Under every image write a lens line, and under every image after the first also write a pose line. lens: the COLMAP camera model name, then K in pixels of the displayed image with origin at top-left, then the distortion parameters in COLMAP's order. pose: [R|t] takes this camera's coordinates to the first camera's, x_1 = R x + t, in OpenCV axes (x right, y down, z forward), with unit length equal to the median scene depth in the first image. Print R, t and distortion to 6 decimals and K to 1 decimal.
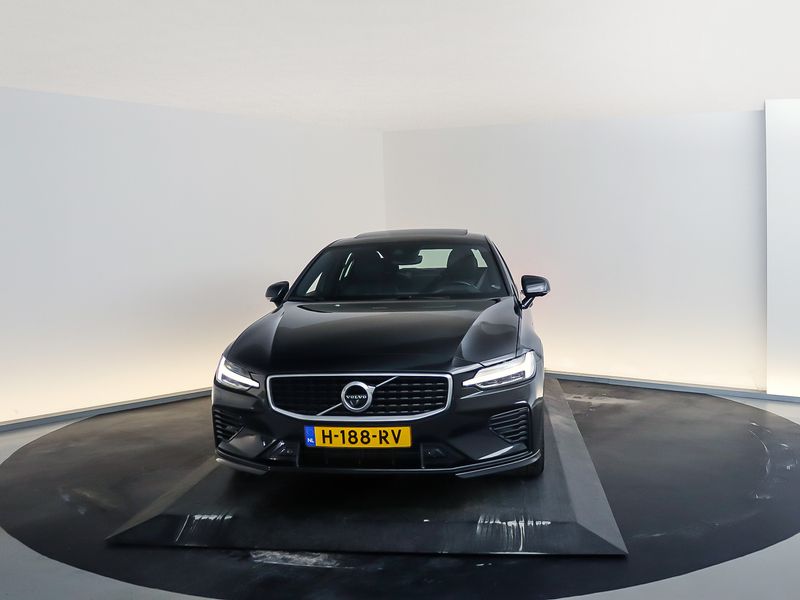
lens RADIAL K [[722.6, 0, 401.2], [0, 722.6, 295.6], [0, 0, 1]] dist [-0.007024, -0.003164]
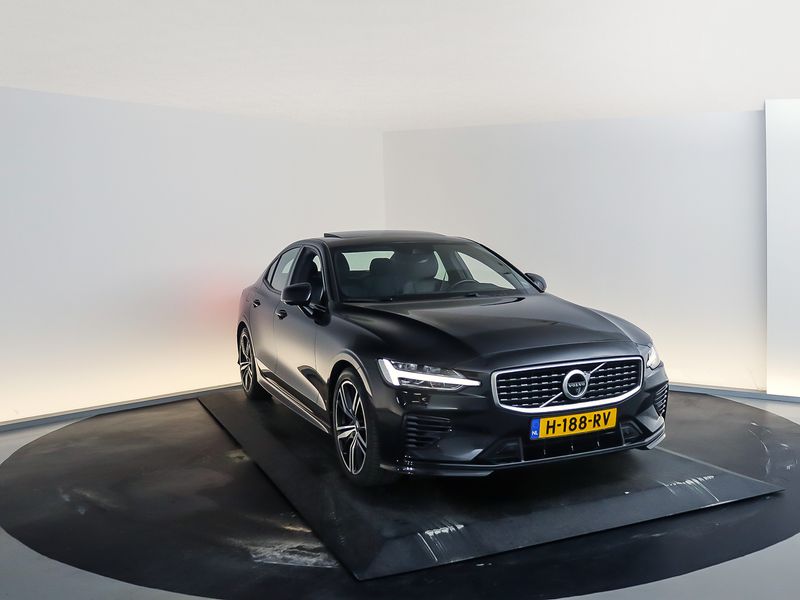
lens RADIAL K [[722.6, 0, 401.3], [0, 722.6, 304.5], [0, 0, 1]] dist [-0.007024, -0.003164]
pose [[0.862298, -0.031516, 0.505420, -0.792576], [0.034565, 0.999397, 0.003347, 0.013445], [-0.505221, 0.014584, 0.862867, 0.232204]]
